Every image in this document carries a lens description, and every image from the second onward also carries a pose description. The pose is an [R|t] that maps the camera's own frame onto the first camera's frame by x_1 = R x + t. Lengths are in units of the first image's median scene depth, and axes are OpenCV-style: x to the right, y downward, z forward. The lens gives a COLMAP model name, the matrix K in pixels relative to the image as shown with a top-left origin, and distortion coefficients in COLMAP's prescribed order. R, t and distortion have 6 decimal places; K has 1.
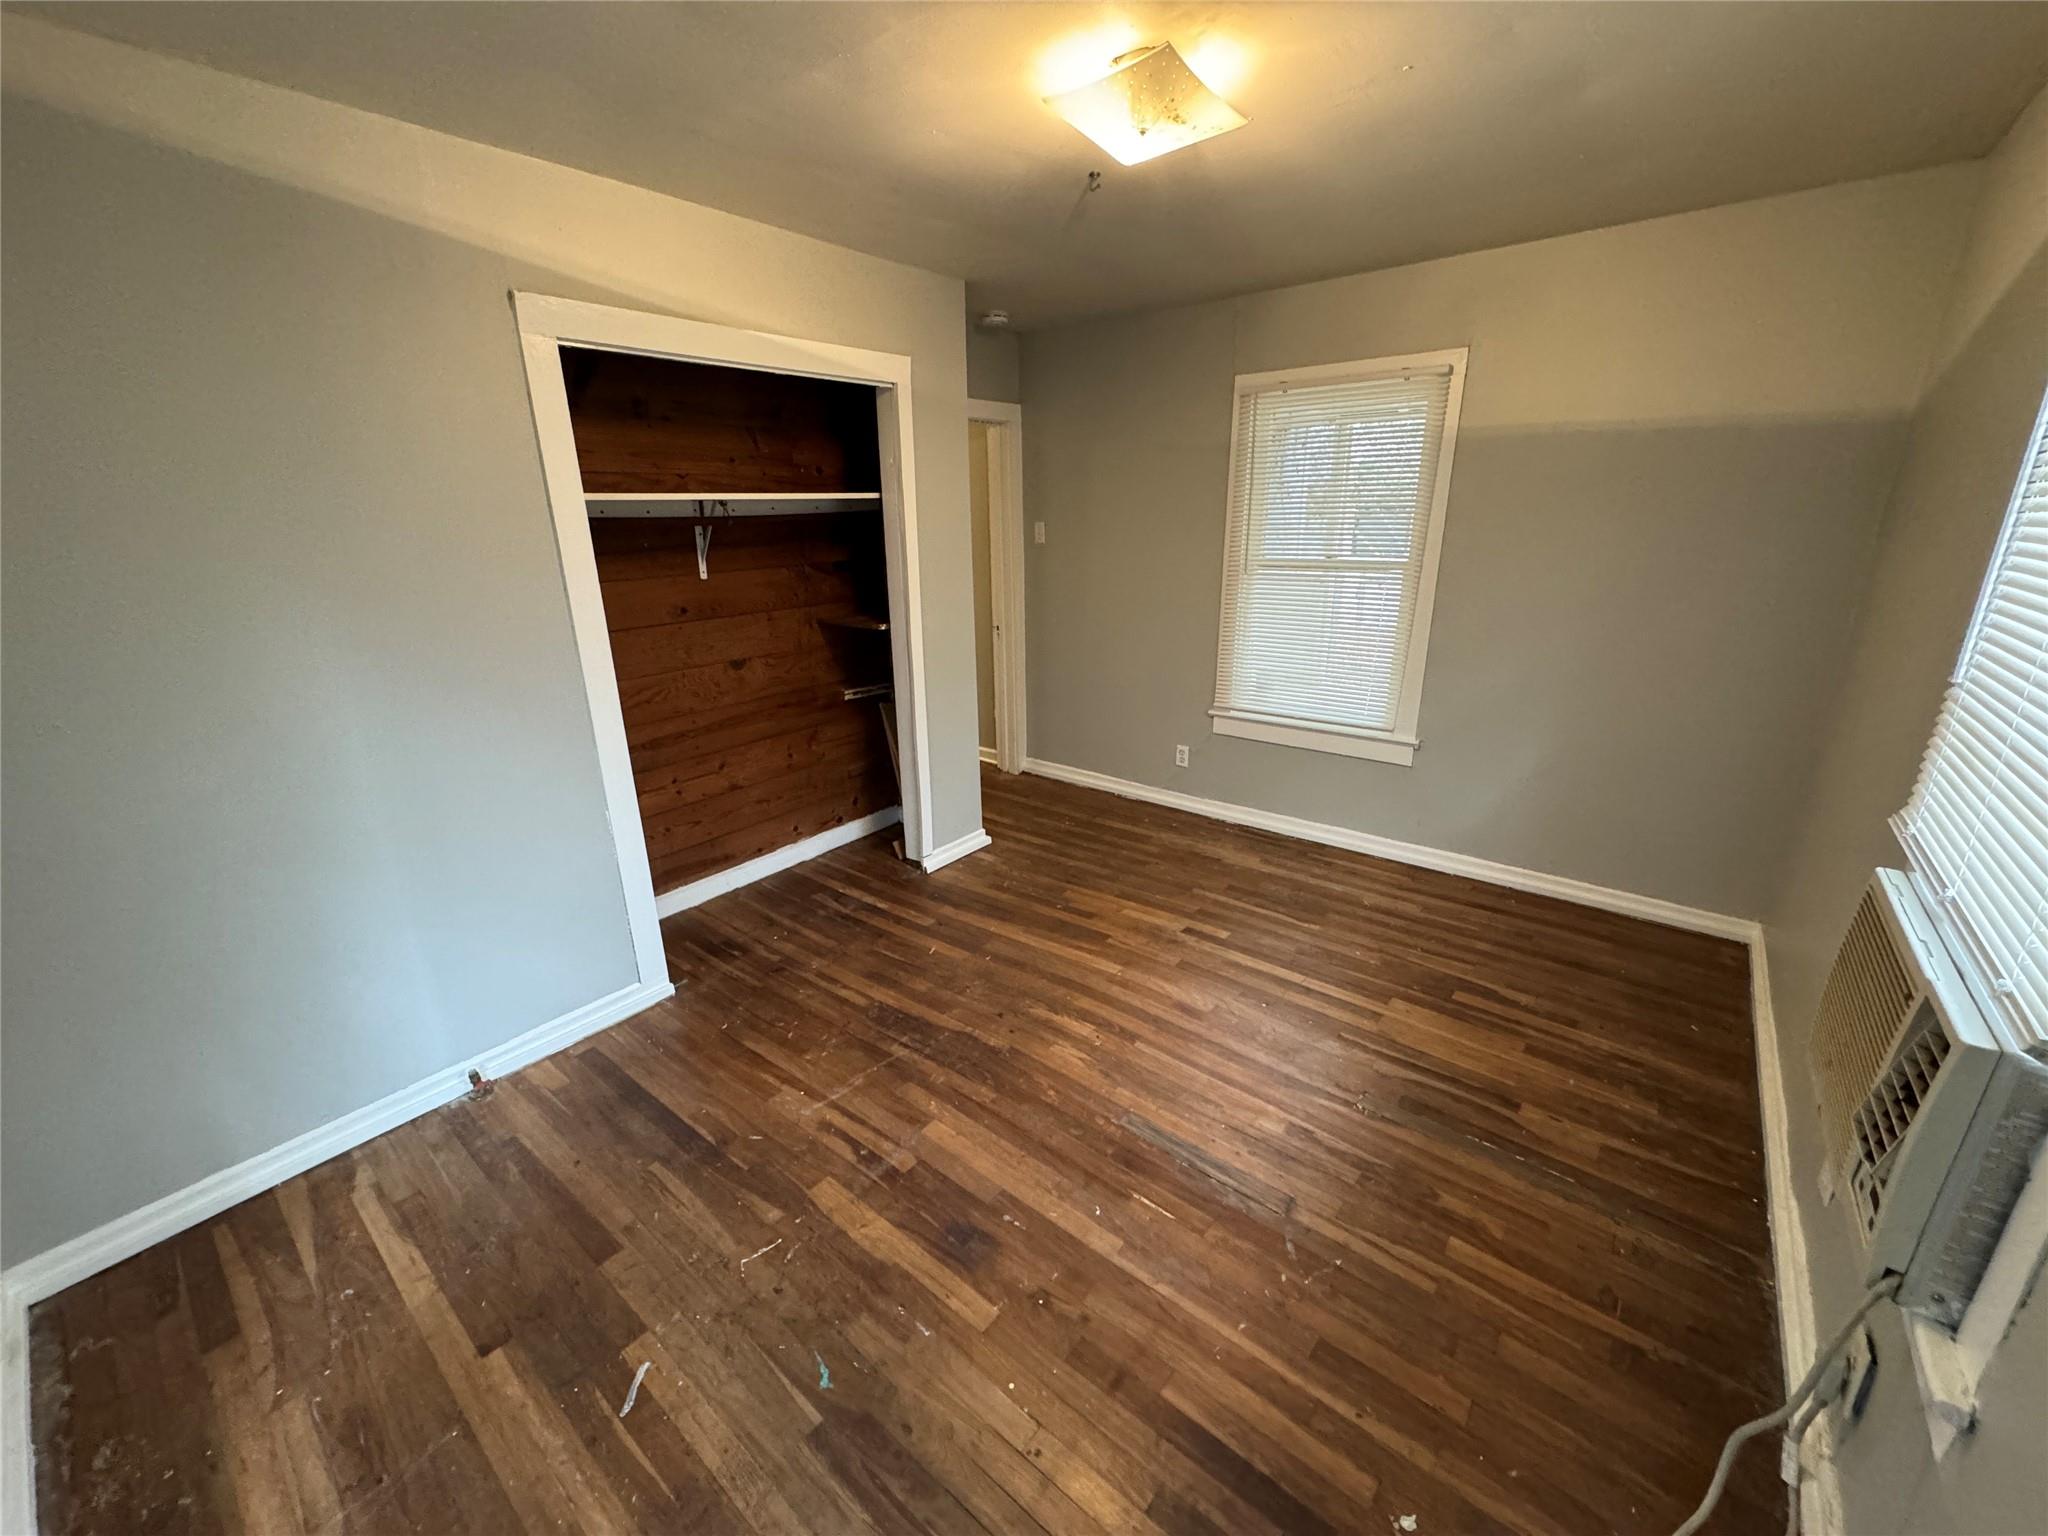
lens RADIAL K [[808.5, 0, 1024.0], [0, 808.5, 768.0], [0, 0, 1]] dist [-0.001060, 0.000050]
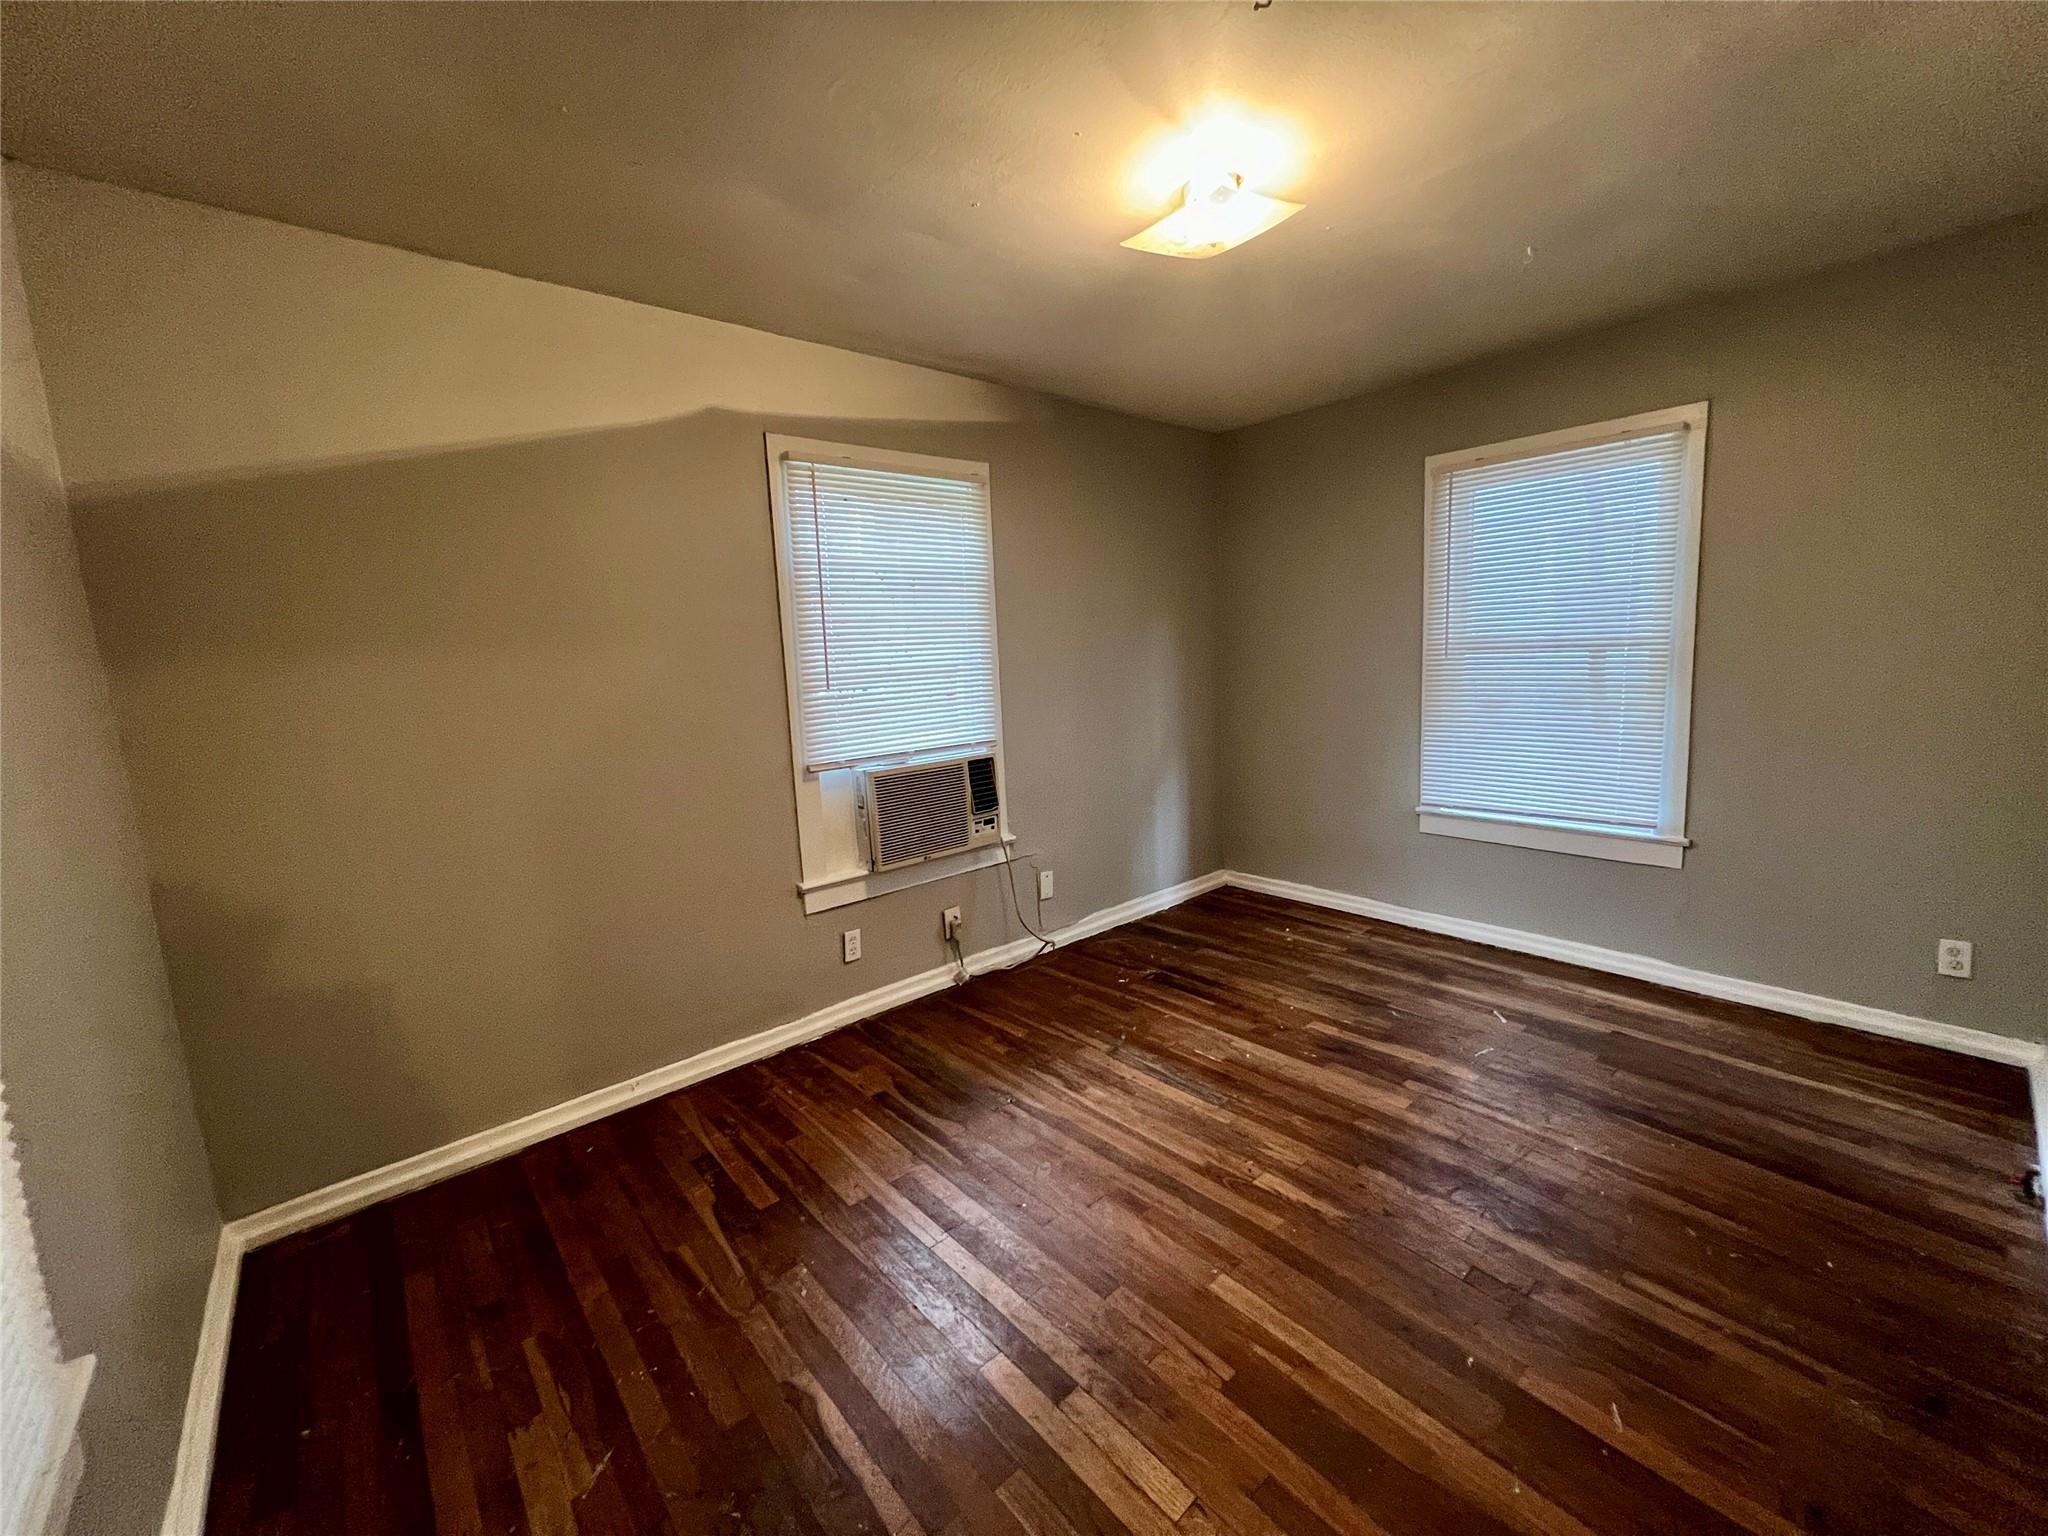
lens RADIAL K [[816.5, 0, 1024.0], [0, 816.5, 768.0], [0, 0, 1]] dist [-0.001385, 0.000217]
pose [[-0.983658, 0.035167, 0.176577, 0.163505], [0.110501, 0.892219, 0.437876, -0.451784], [-0.142146, 0.450232, -0.881525, 1.645166]]
